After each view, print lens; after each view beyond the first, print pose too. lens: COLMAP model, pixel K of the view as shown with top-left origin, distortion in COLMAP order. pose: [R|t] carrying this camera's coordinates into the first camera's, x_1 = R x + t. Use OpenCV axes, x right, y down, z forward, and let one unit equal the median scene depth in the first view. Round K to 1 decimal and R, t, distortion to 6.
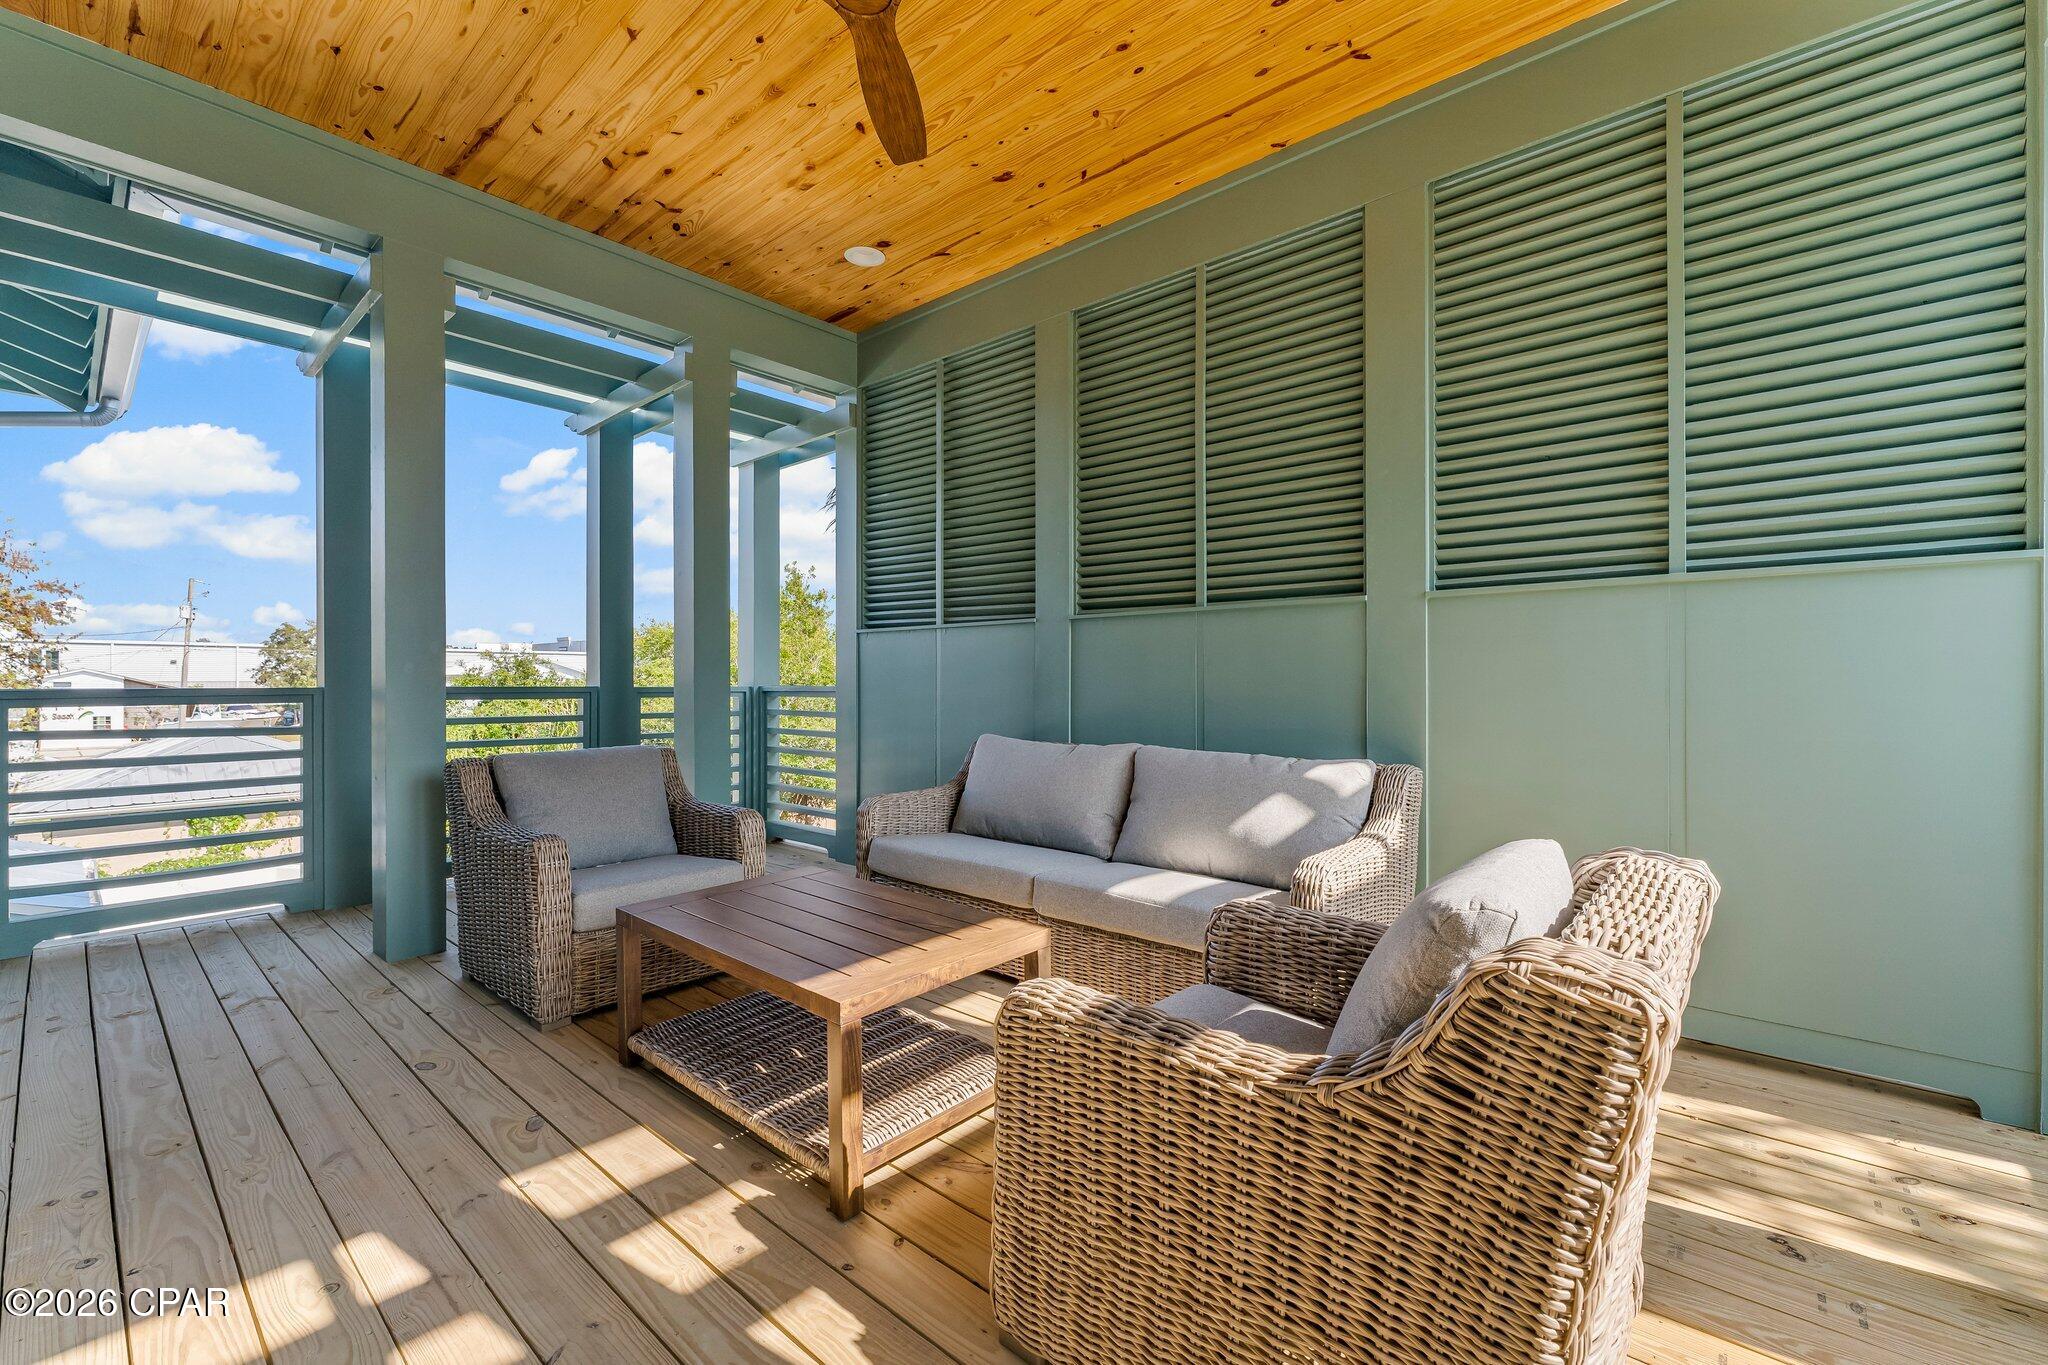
lens RADIAL K [[841.2, 0, 1017.4], [0, 841.2, 681.2], [0, 0, 1]] dist [0.001840, -0.000190]
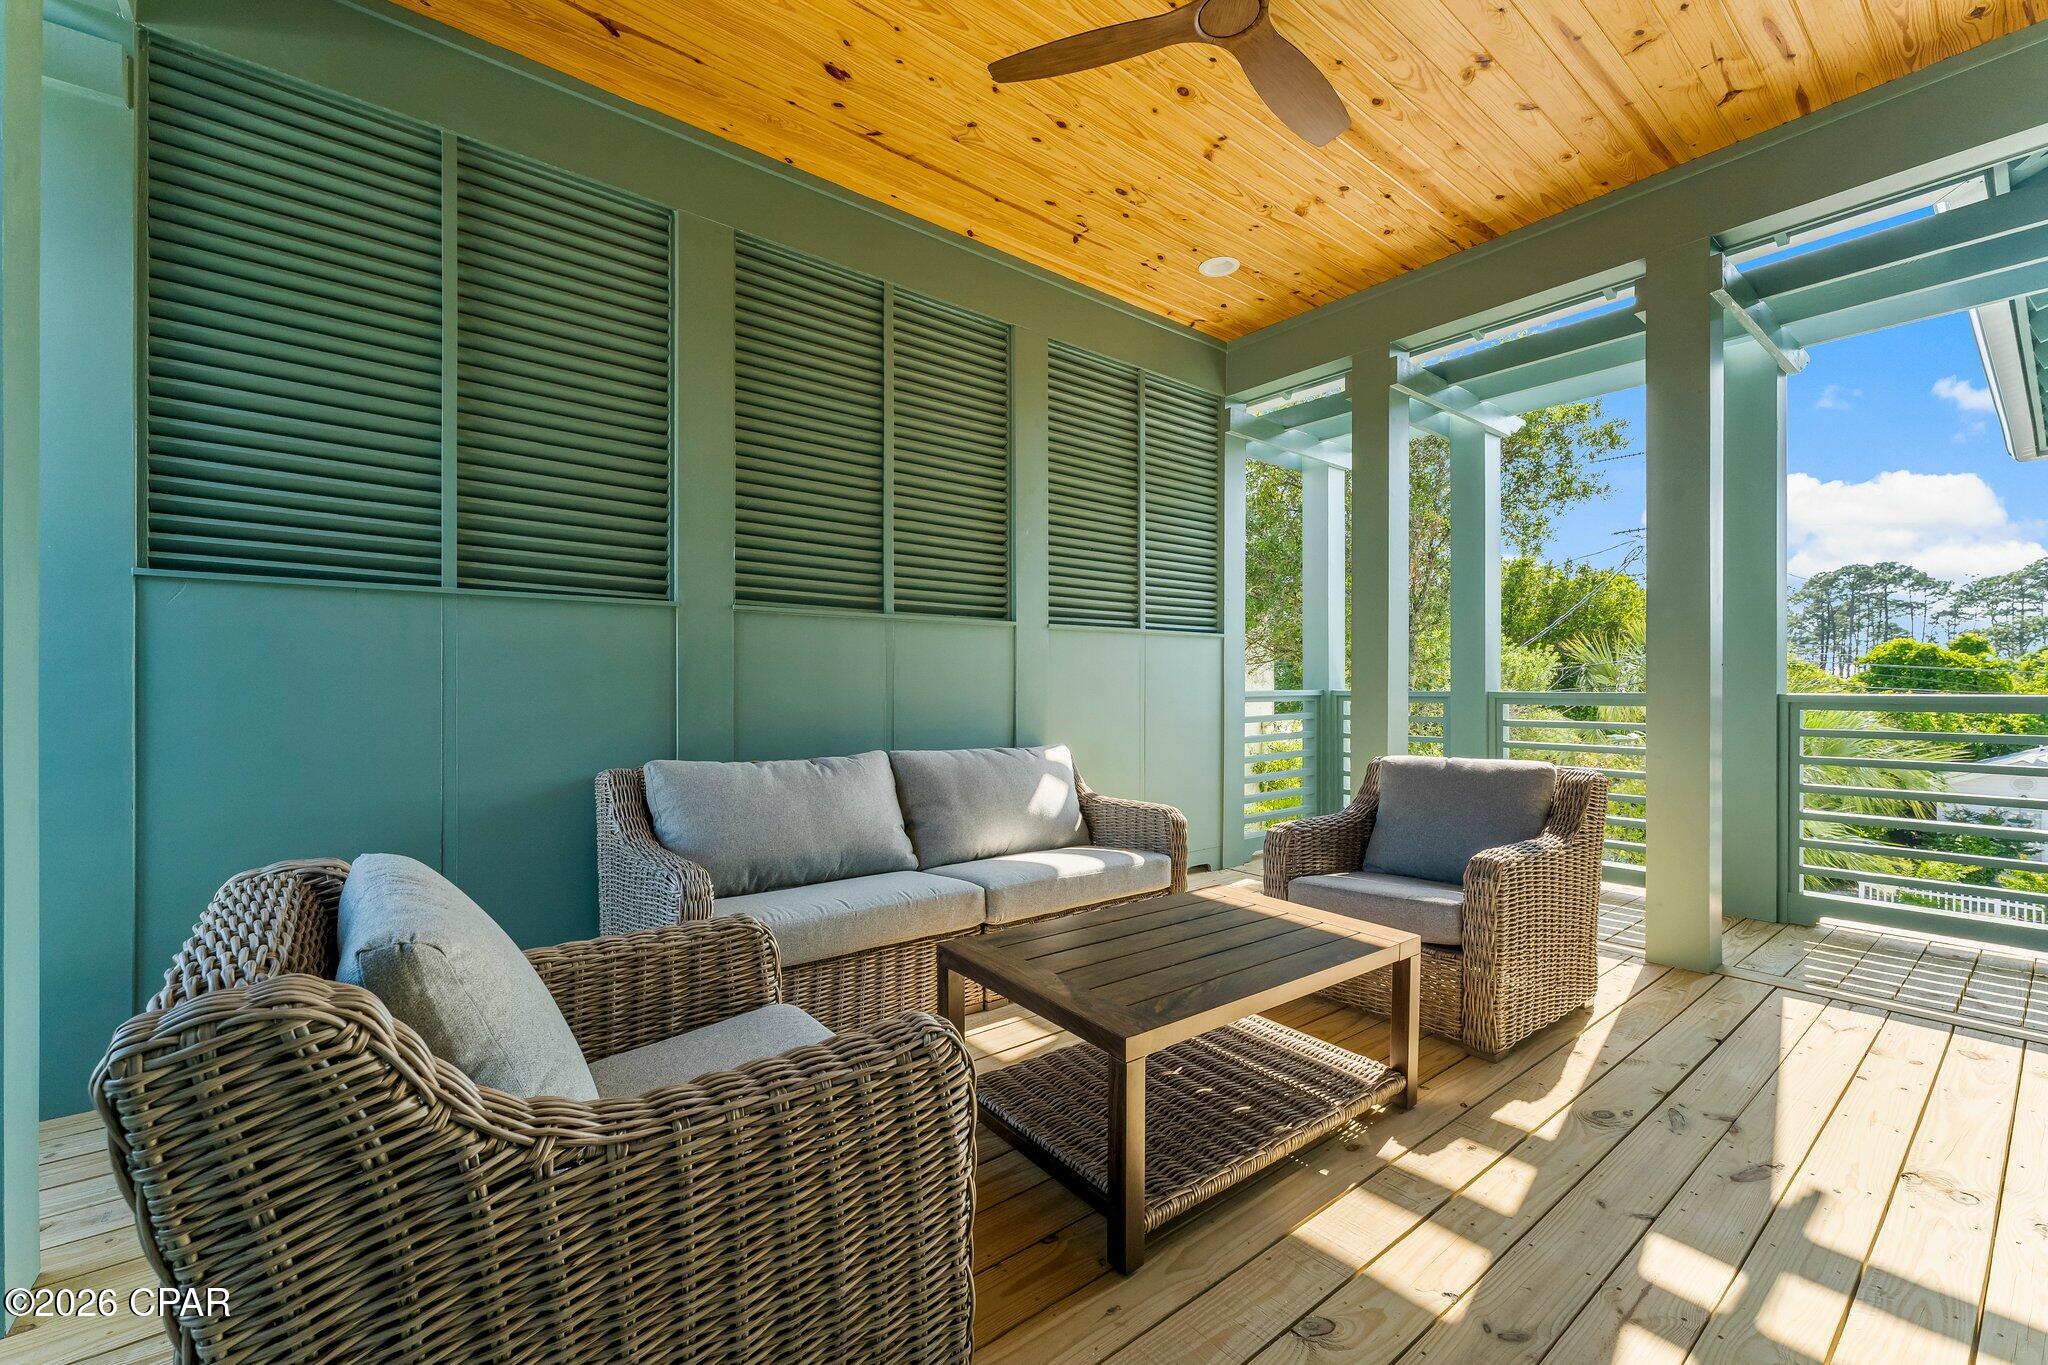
lens RADIAL K [[841.2, 0, 1023.0], [0, 841.2, 683.4], [0, 0, 1]] dist [0.001840, -0.000190]
pose [[0.183808, 0.006755, 0.982939, -0.867118], [0.000035, 0.999976, -0.006879, 0.003759], [-0.982962, 0.001299, 0.183803, 0.740062]]
